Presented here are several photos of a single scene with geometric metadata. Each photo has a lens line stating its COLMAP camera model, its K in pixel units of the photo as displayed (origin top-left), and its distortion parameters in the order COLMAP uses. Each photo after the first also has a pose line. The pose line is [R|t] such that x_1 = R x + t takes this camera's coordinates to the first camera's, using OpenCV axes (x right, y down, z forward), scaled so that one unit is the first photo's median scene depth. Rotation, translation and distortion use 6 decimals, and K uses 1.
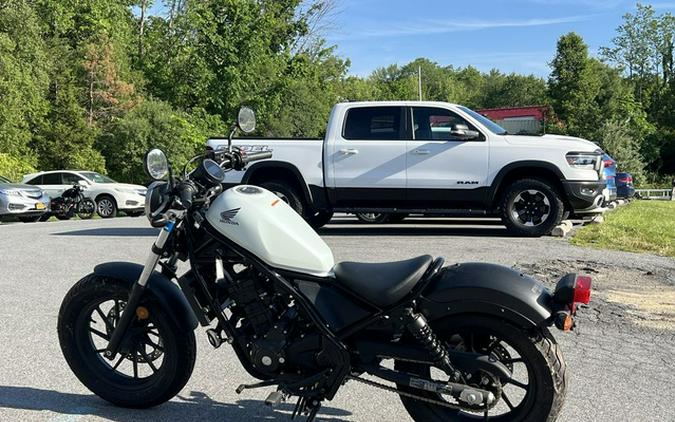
lens RADIAL K [[857.4, 0, 338.4], [0, 857.4, 233.5], [0, 0, 1]] dist [0.165407, -0.588124]
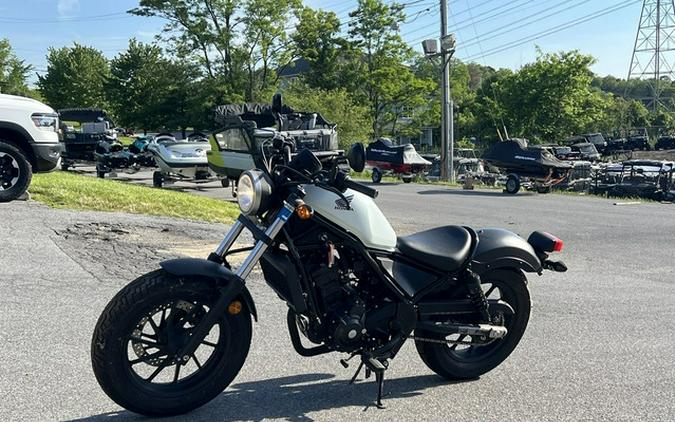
lens RADIAL K [[854.7, 0, 347.4], [0, 854.7, 235.6], [0, 0, 1]] dist [0.172477, -0.639867]
pose [[0.664379, -0.078983, 0.743210, -0.174342], [0.036506, 0.996643, 0.073282, -0.010940], [-0.746503, -0.021556, 0.665032, 0.057360]]
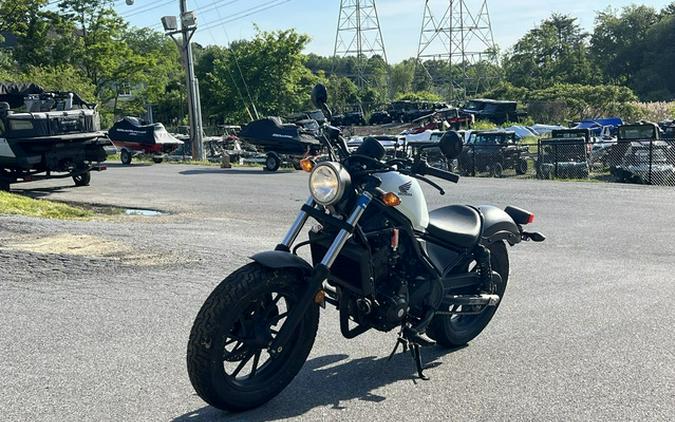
lens RADIAL K [[854.7, 0, 347.4], [0, 854.7, 235.6], [0, 0, 1]] dist [0.172477, -0.639867]
pose [[0.392867, -0.131358, 0.910165, -0.224668], [0.064328, 0.991246, 0.115293, -0.017752], [-0.917343, 0.013254, 0.397878, 0.121087]]
